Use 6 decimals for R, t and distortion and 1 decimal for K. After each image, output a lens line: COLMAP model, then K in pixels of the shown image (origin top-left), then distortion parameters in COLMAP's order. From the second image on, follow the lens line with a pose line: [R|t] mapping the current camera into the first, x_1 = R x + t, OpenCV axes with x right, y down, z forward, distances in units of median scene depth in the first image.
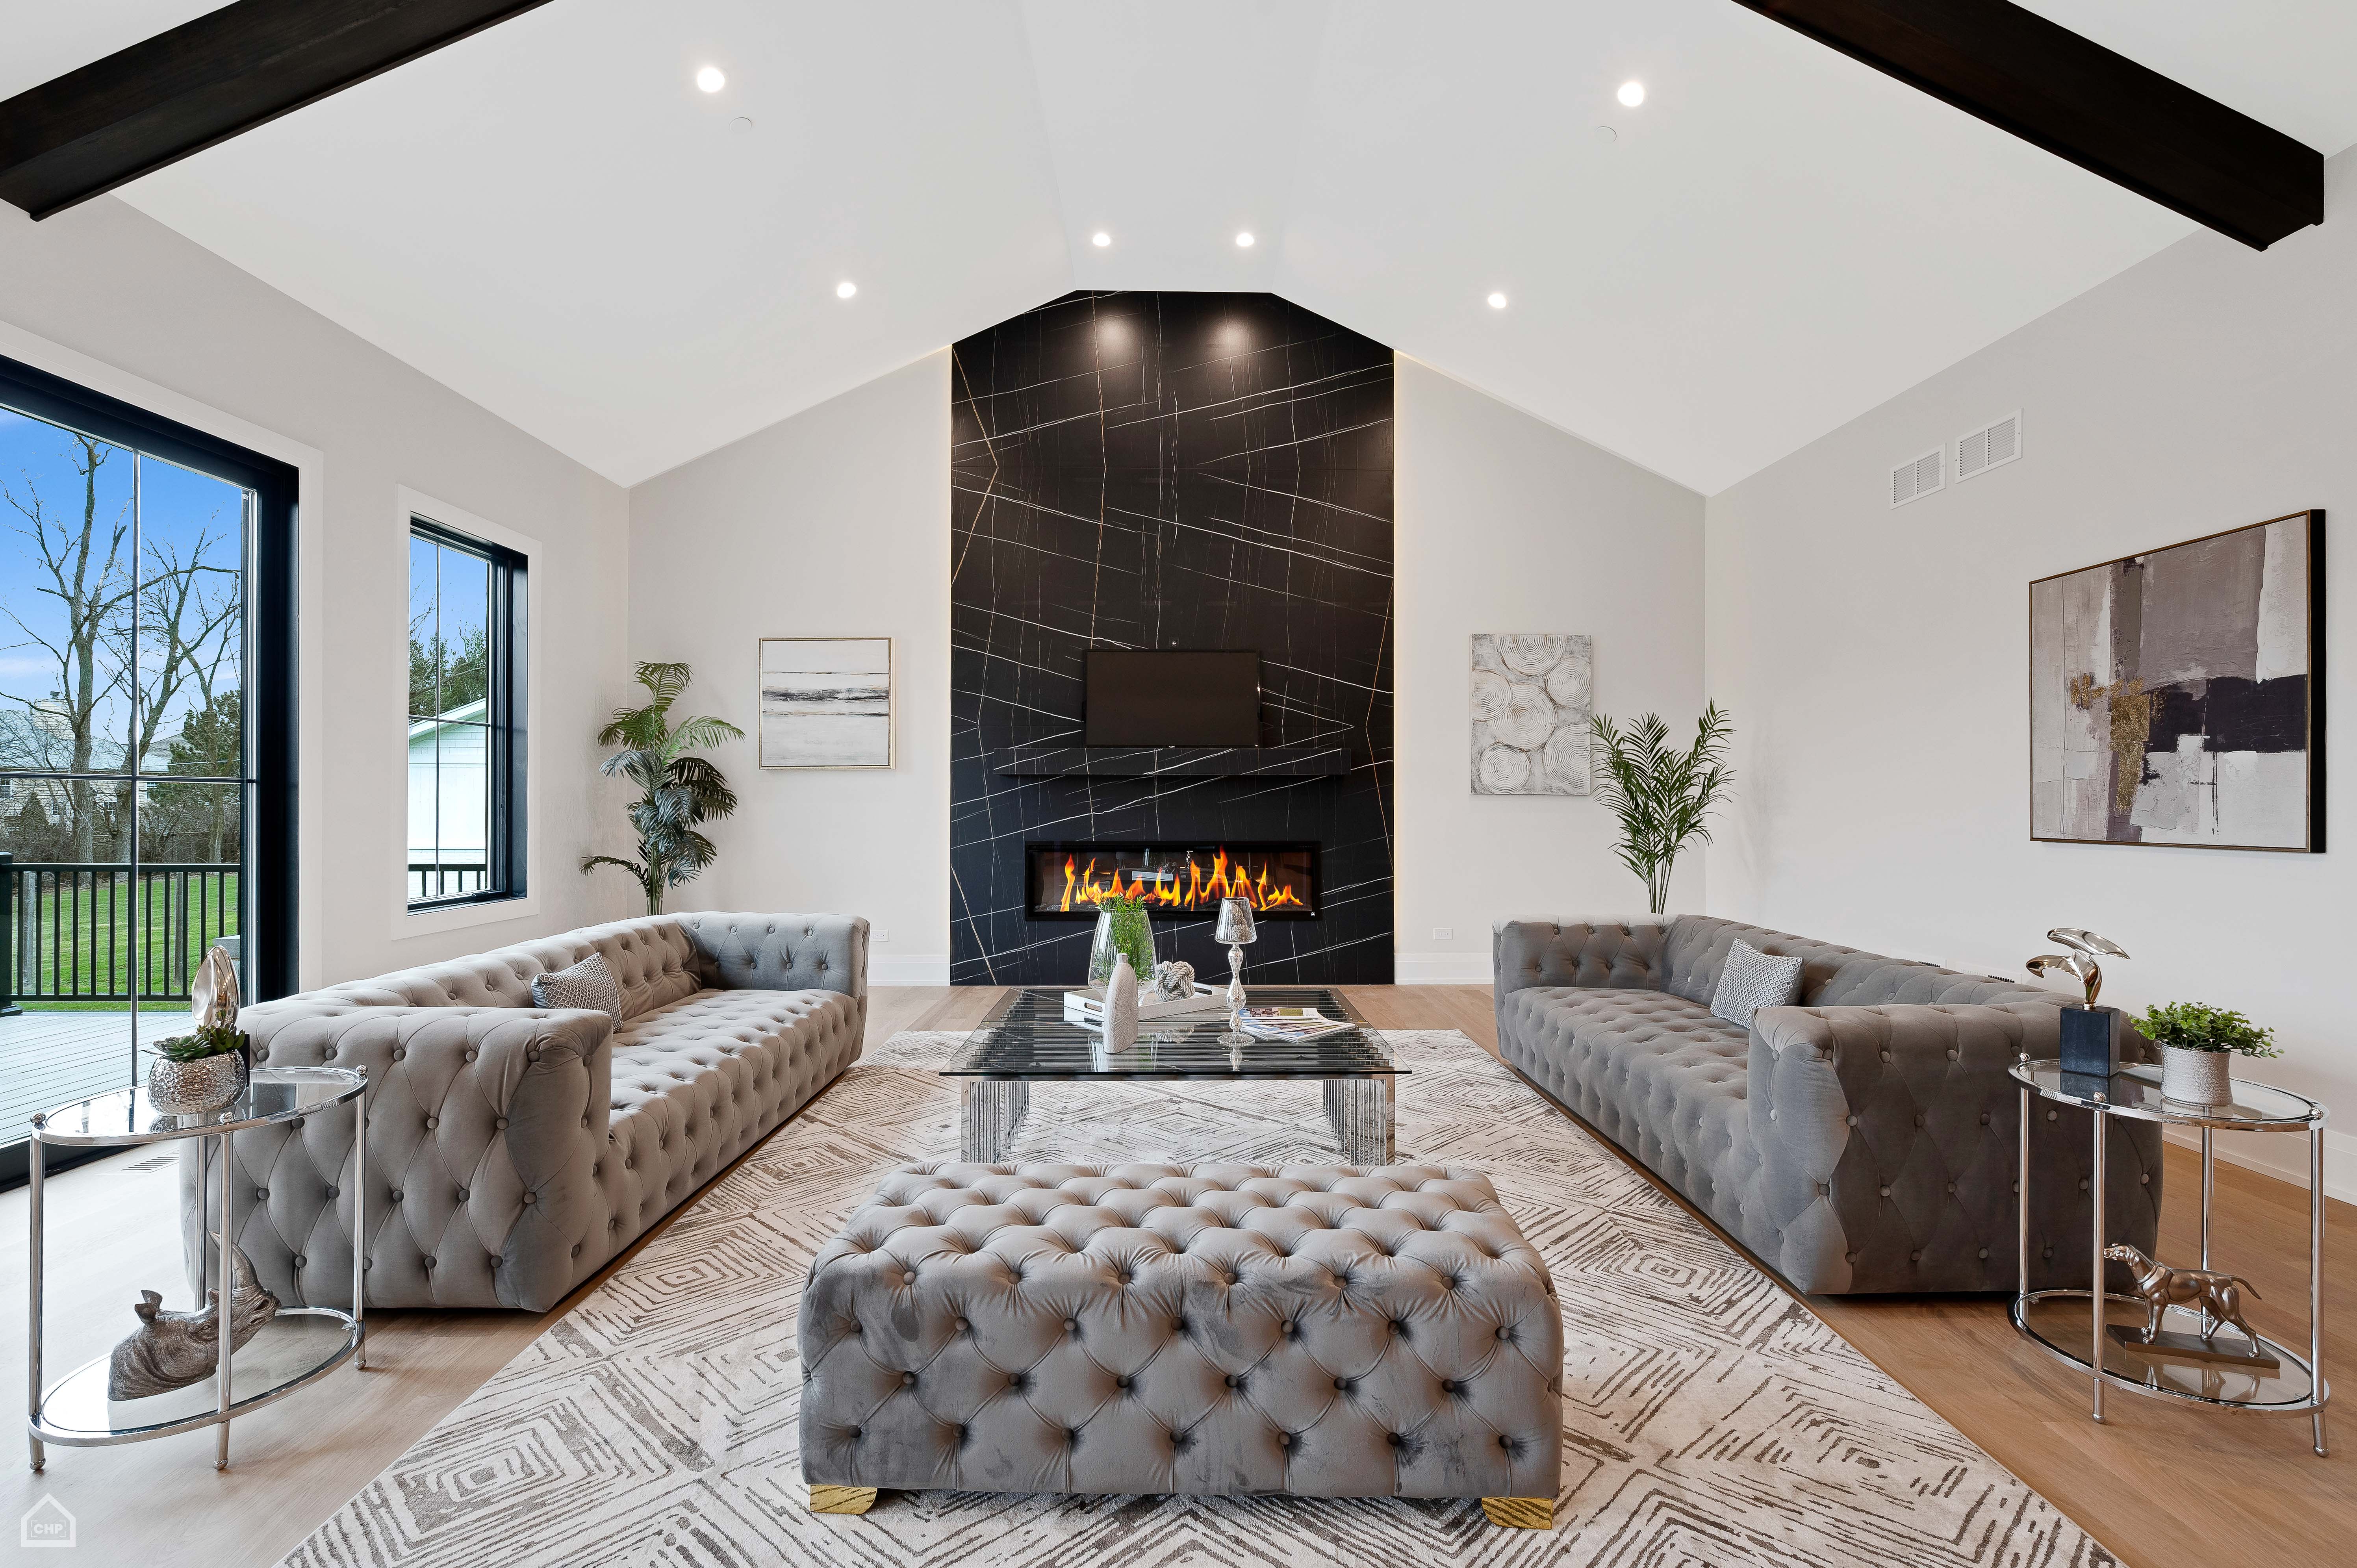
lens RADIAL K [[1104.0, 0, 1176.5], [0, 1104.0, 796.6], [0, 0, 1]] dist [0.002629, 0.000433]
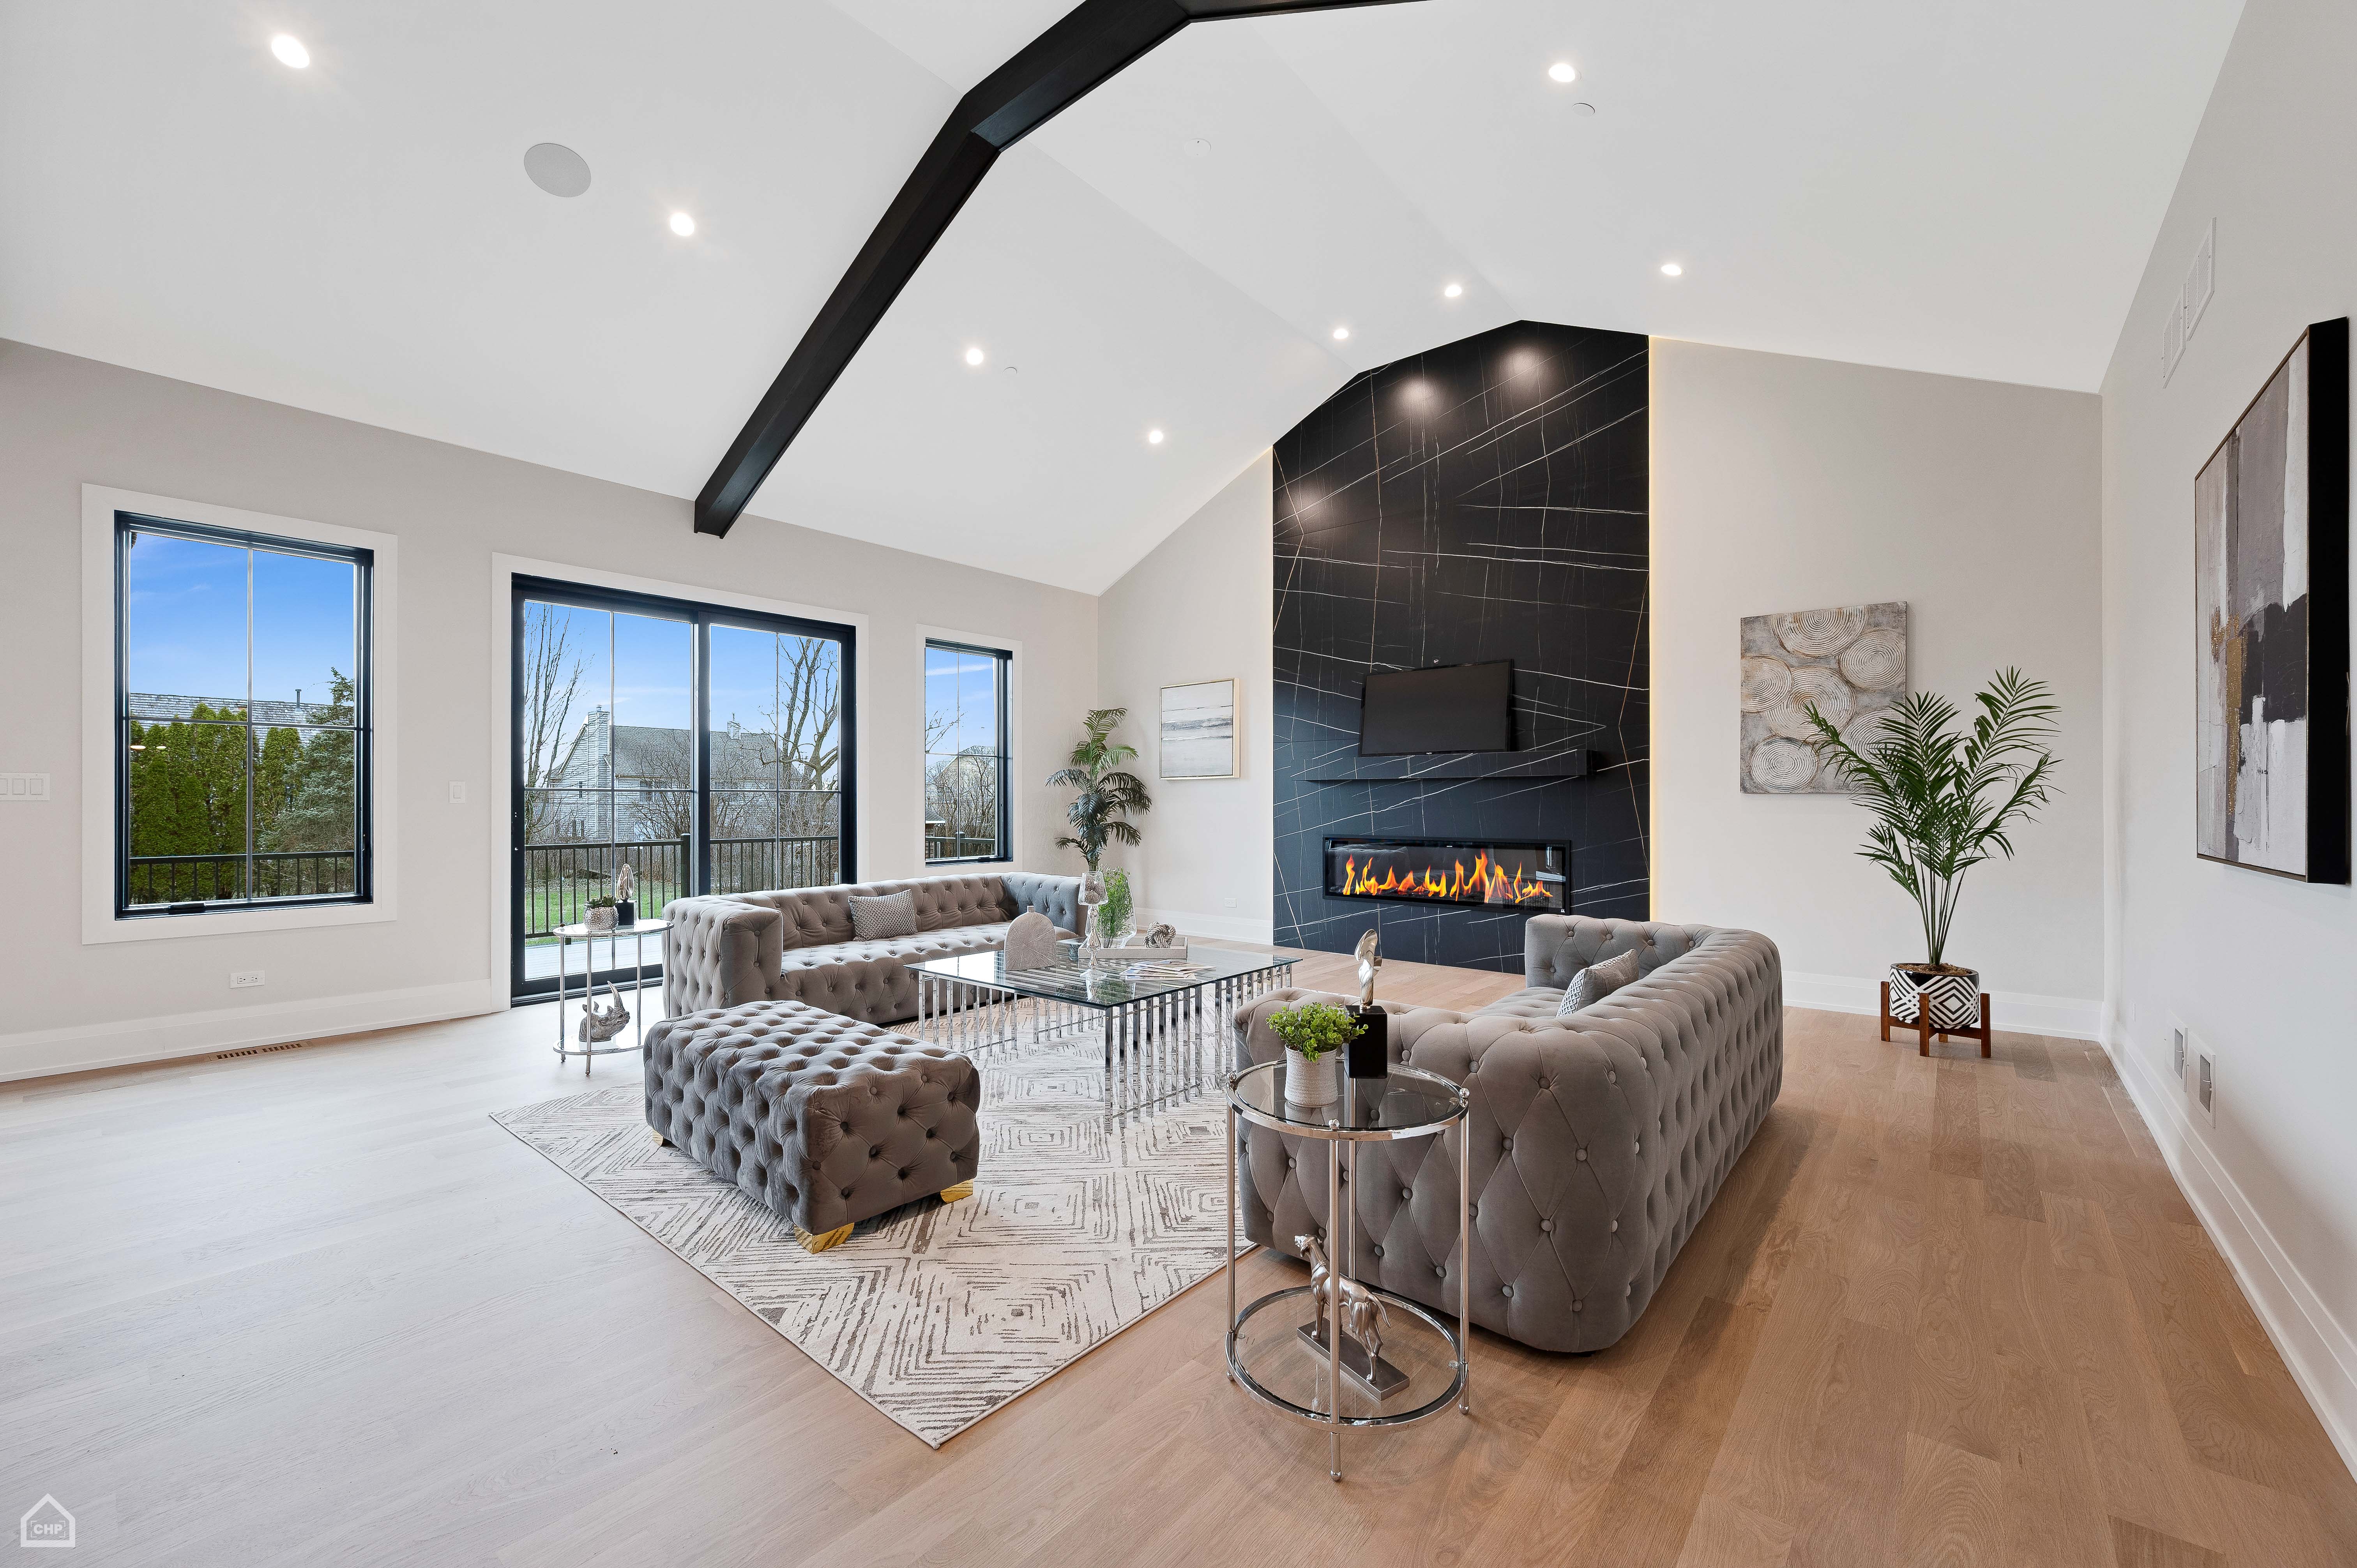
lens RADIAL K [[937.9, 0, 1114.4], [0, 937.9, 795.1], [0, 0, 1]] dist [0.013655, -0.000154]
pose [[0.742730, -0.005983, -0.669564, 0.400579], [0.004163, 0.999982, -0.004317, 0.000535], [0.669578, 0.000418, 0.742742, 0.070449]]
